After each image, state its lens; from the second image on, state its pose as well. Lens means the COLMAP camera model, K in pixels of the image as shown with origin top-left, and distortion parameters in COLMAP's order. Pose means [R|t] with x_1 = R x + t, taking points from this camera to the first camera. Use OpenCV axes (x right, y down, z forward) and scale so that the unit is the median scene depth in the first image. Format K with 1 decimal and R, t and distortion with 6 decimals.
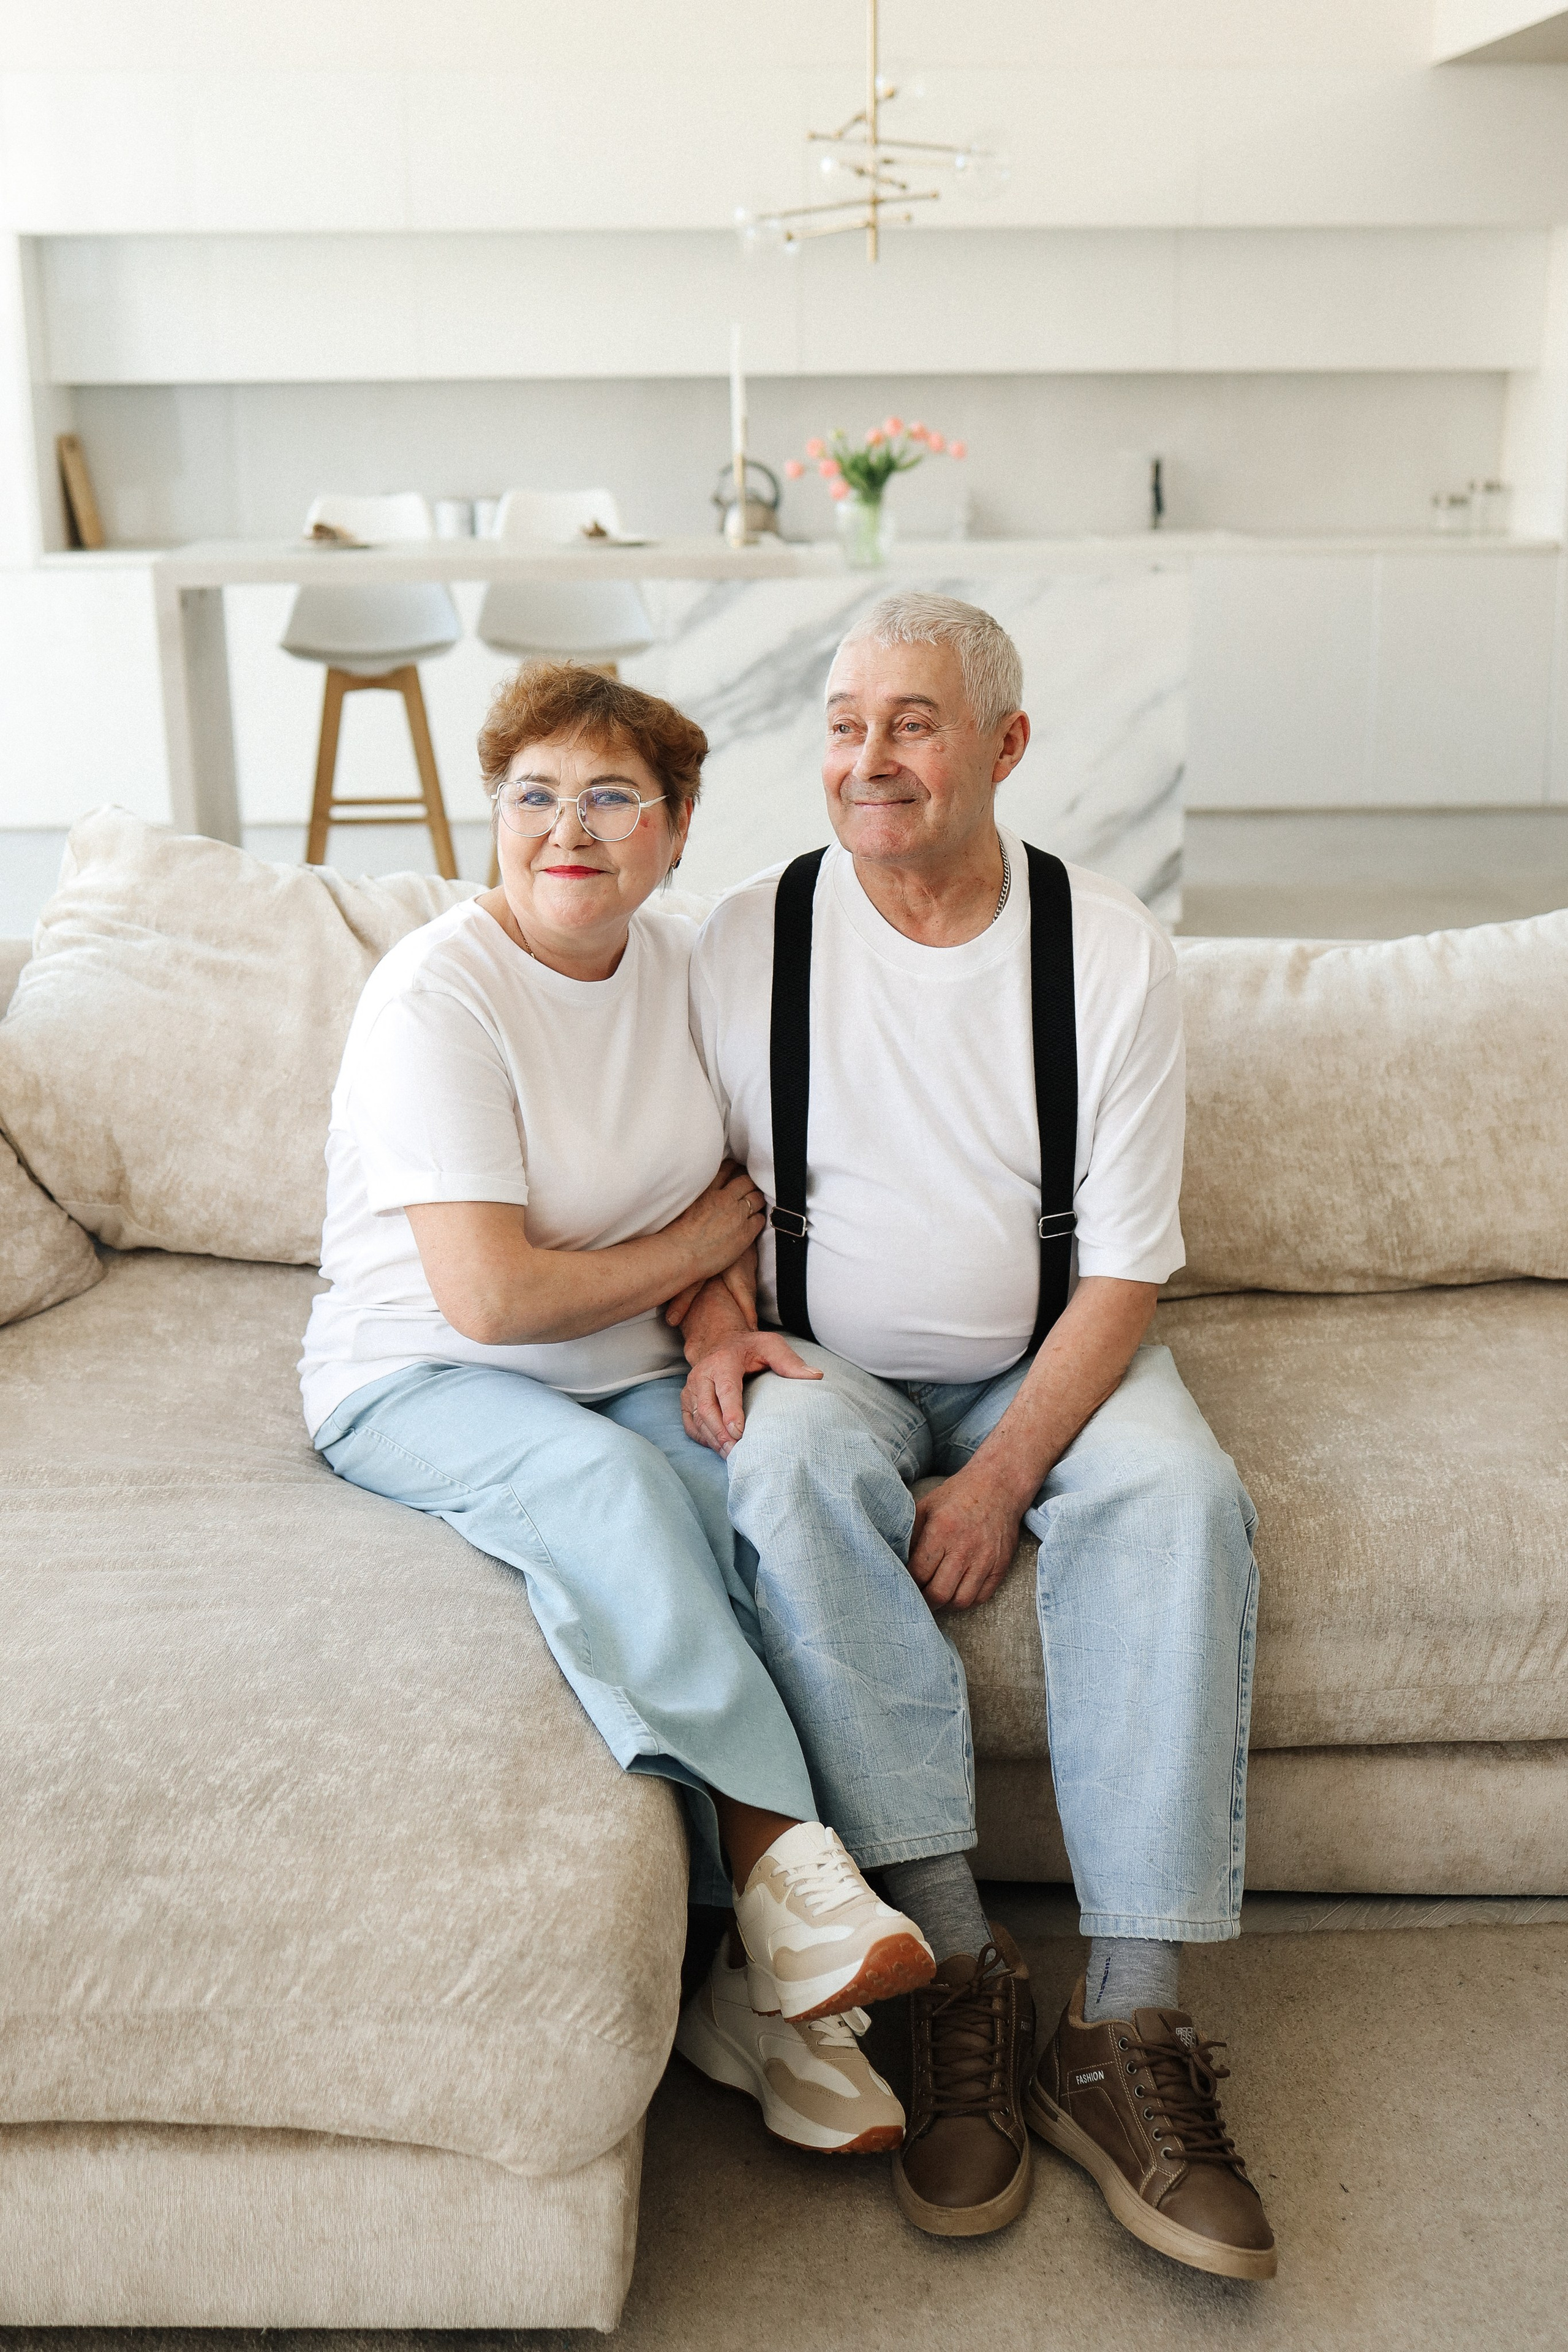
lens RADIAL K [[2464.2, 0, 769.3], [0, 2464.2, 1113.2], [0, 0, 1]] dist [-0.039497, 0.010394]
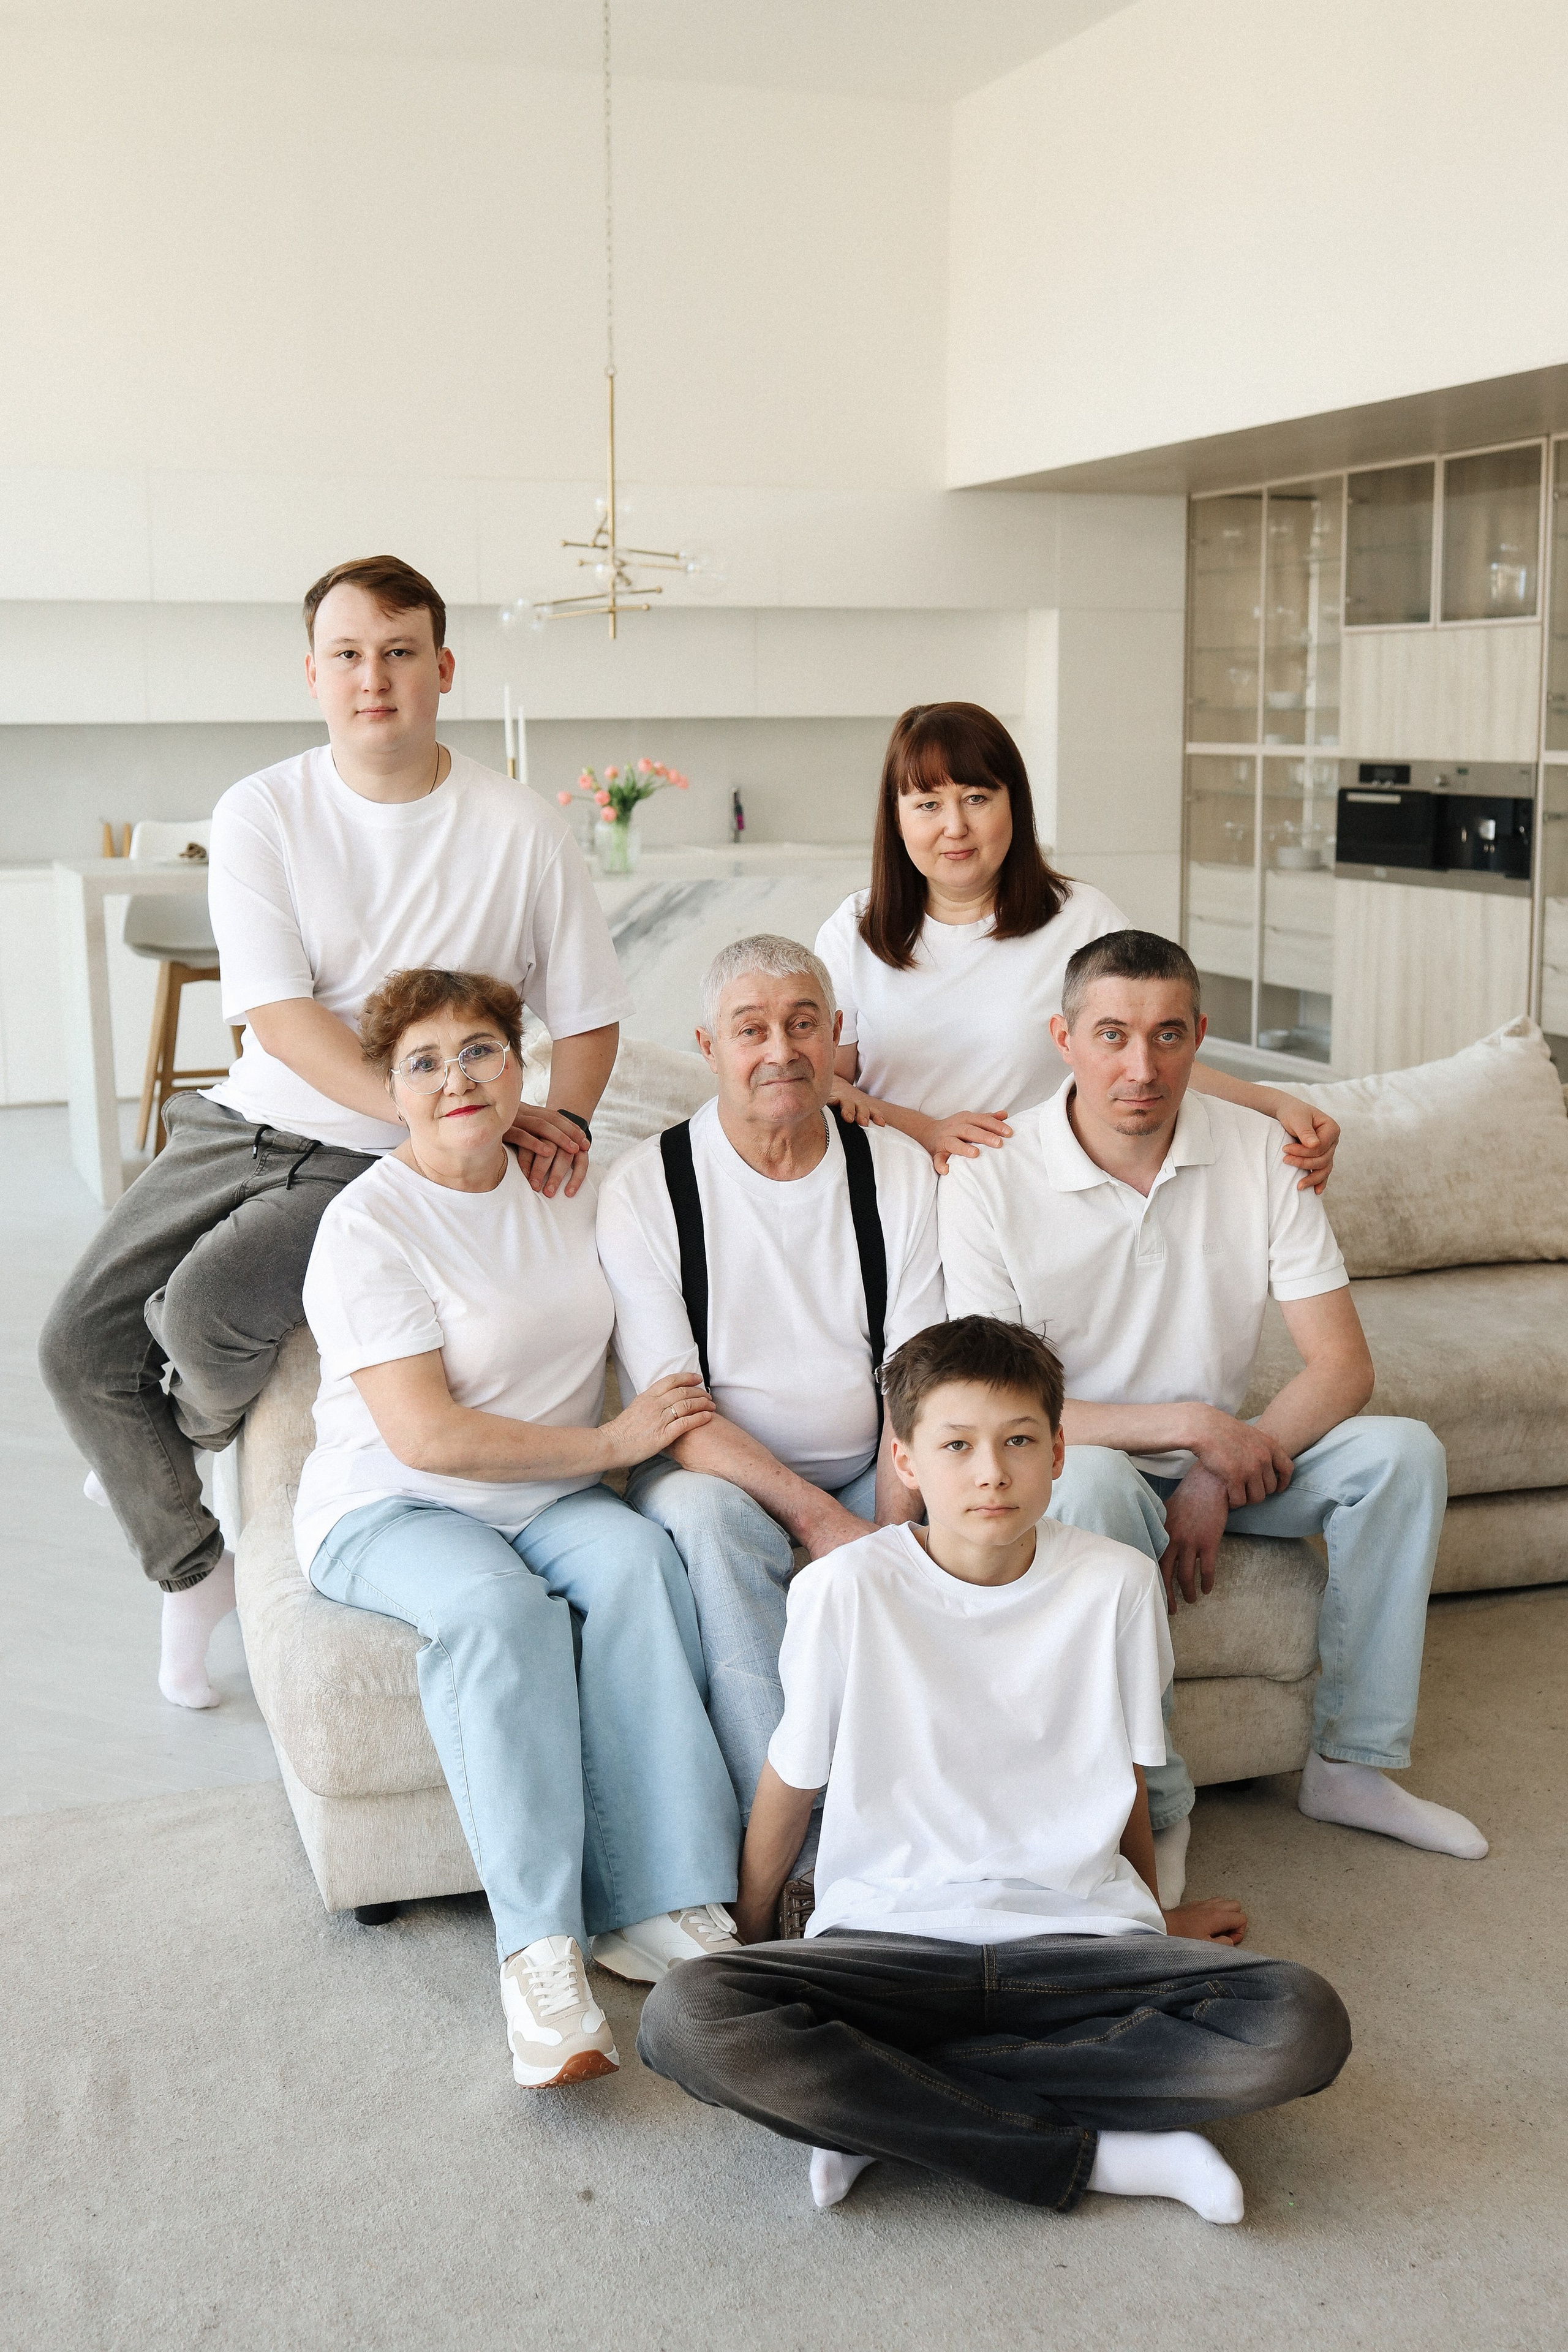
lens RADIAL K [[2351.6, 0, 784.0], [0, 2351.6, 1176.0], [0, 0, 1]] dist [-0.058776, 0.044271]
pose [[0.955818, -0.053259, 0.289095, -0.255944], [0.079978, 0.993467, -0.081404, 0.042537], [-0.282871, 0.100928, 0.953833, -0.180668]]
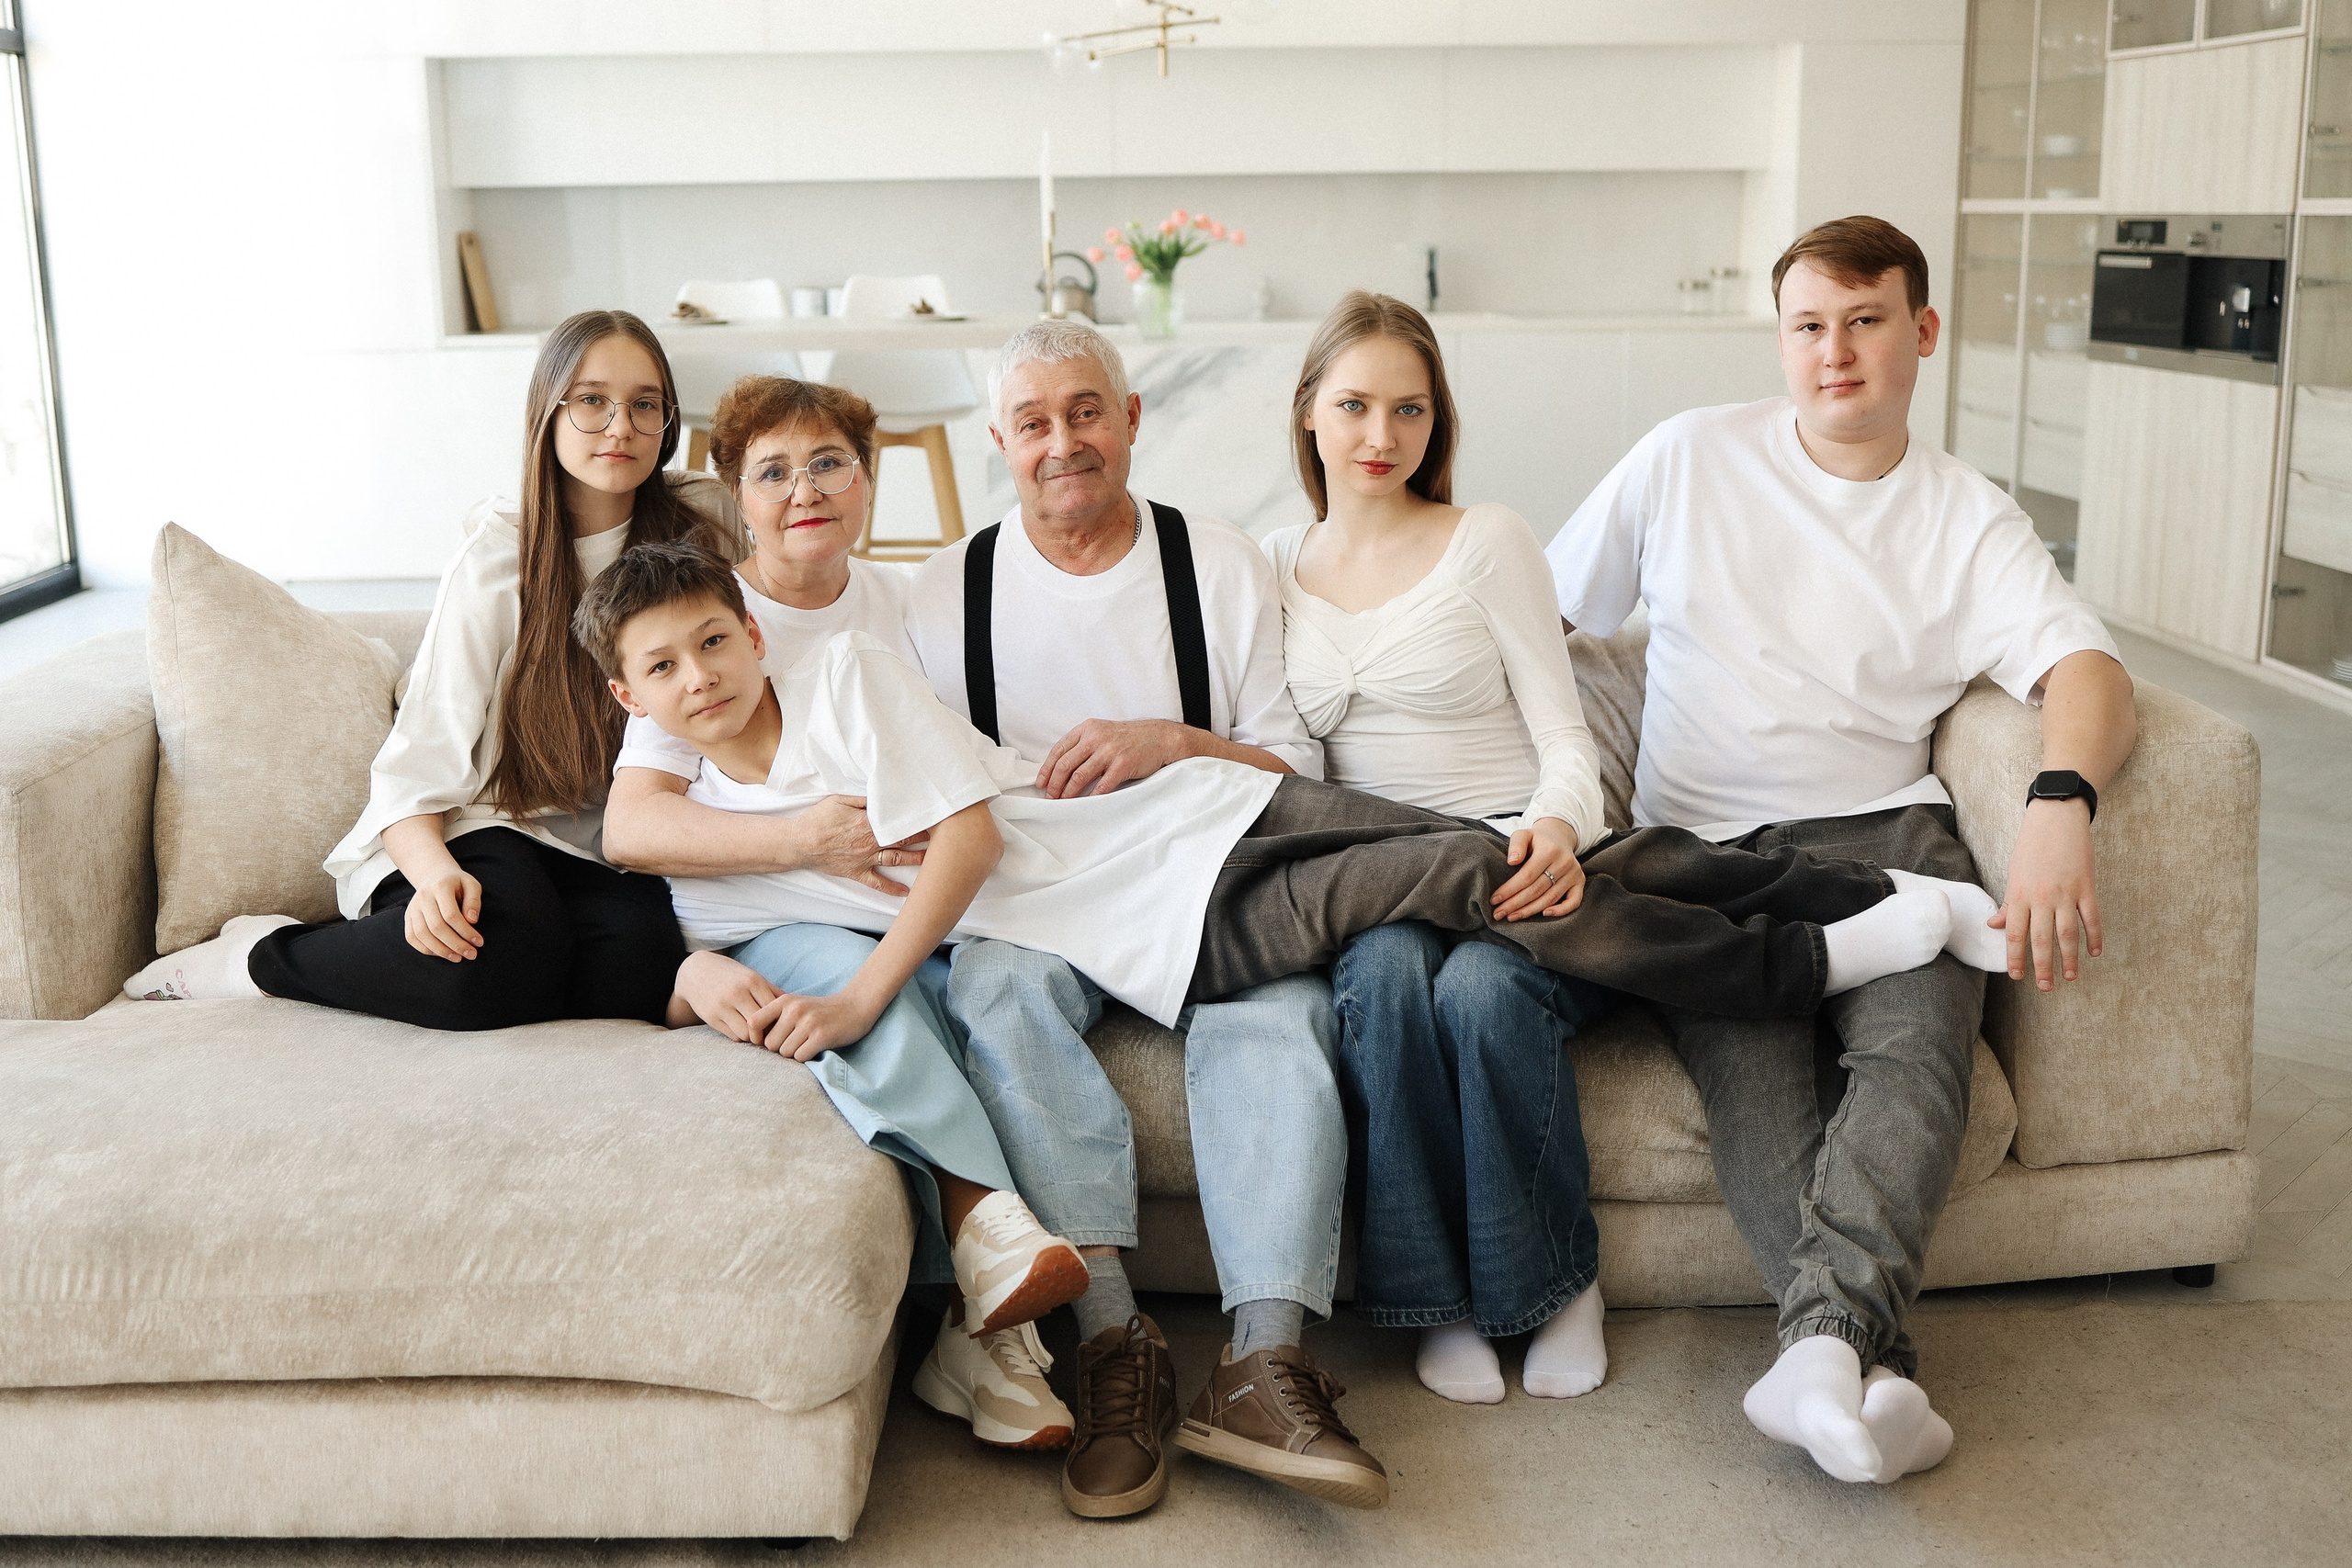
lens RADIAL K [[2344.7, 0, 1116.6], [0, 2344.7, 781.3], [0, 0, 1]] dist [-0.045966, 0.015182]
pose [[0.999985, -0.002679, -0.004681, 0.025886], [0.002476, 0.999077, -0.042880, 0.034074], [0.004791, 0.042868, 0.999069, -0.091884]]
